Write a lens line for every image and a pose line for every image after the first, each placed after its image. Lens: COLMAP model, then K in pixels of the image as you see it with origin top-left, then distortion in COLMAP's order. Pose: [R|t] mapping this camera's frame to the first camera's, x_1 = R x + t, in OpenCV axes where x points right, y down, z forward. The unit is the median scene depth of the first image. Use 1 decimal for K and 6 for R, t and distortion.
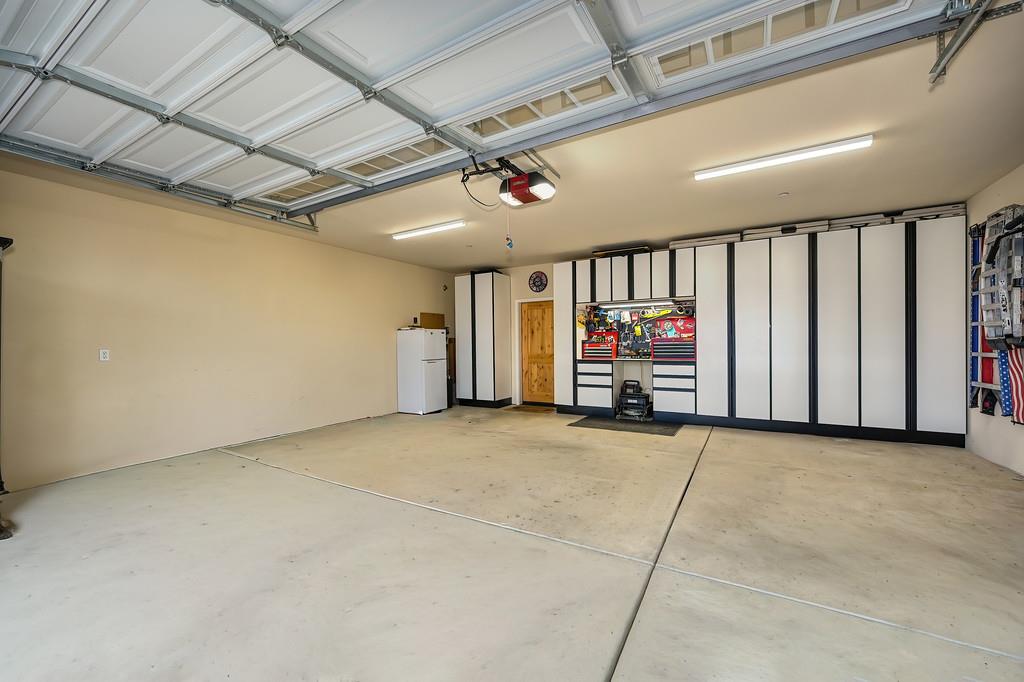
lens RADIAL K [[403.1, 0, 513.5], [0, 403.1, 345.5], [0, 0, 1]] dist [-0.001297, -0.000282]
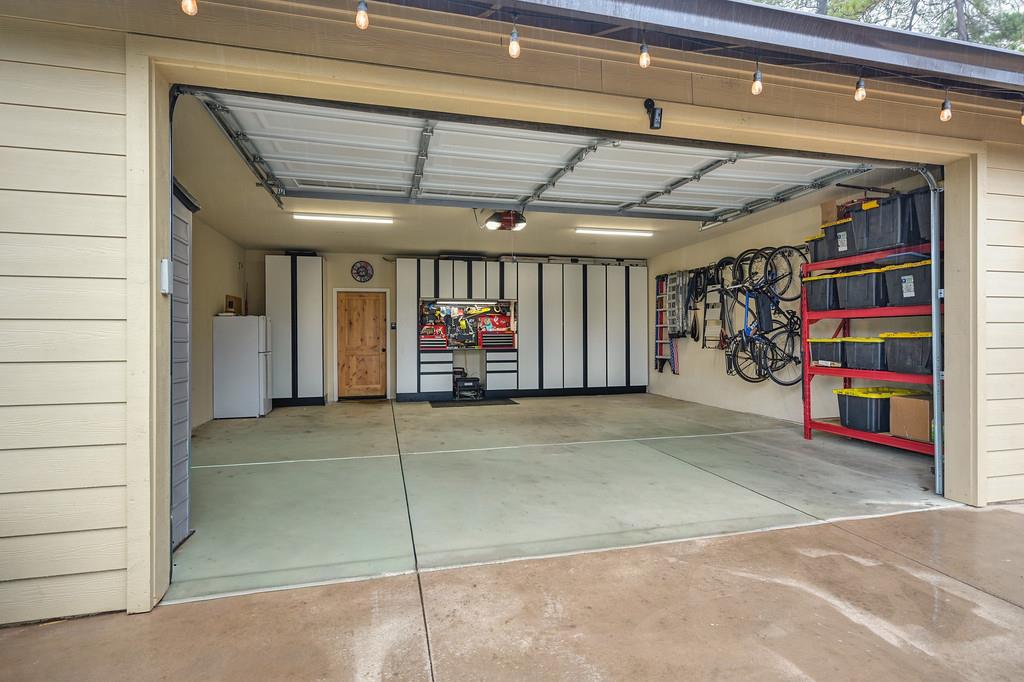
lens RADIAL K [[498.3, 0, 511.7], [0, 498.3, 336.9], [0, 0, 1]] dist [0.003618, 0.001152]
pose [[0.714230, 0.009199, 0.699850, -0.638392], [0.001255, 0.999895, -0.014423, 0.021126], [-0.699910, 0.011180, 0.714144, -0.135297]]
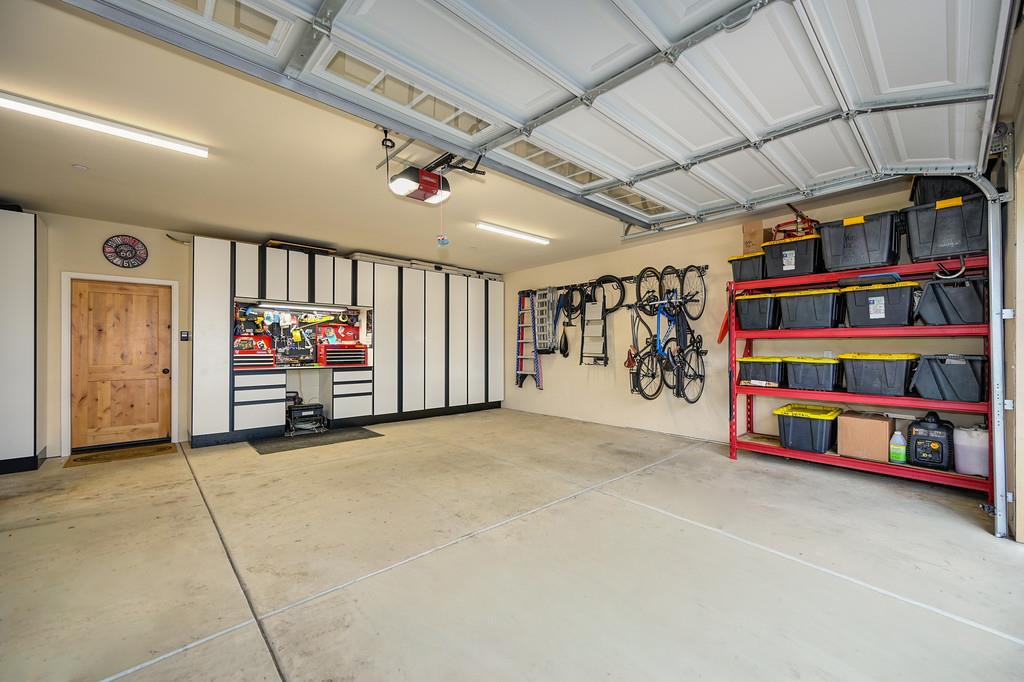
lens RADIAL K [[403.1, 0, 513.7], [0, 403.1, 346.1], [0, 0, 1]] dist [-0.001297, -0.000282]
pose [[0.295591, 0.017472, 0.955155, -0.440034], [0.001806, 0.999821, -0.018848, 0.004322], [-0.955313, 0.007296, 0.295507, 0.283271]]
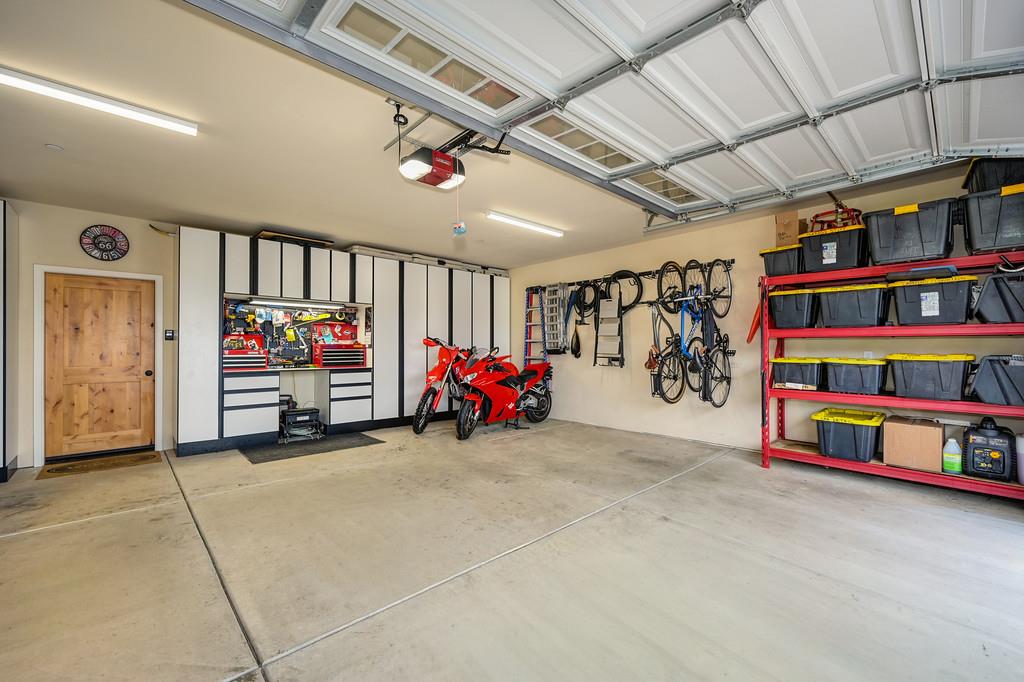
lens RADIAL K [[417.9, 0, 513.8], [0, 417.9, 346.3], [0, 0, 1]] dist [-0.001265, 0.000122]
pose [[0.288034, 0.016531, 0.957478, -0.419311], [0.001968, 0.999839, -0.017855, 0.003530], [-0.957618, 0.007027, 0.287955, 0.320598]]
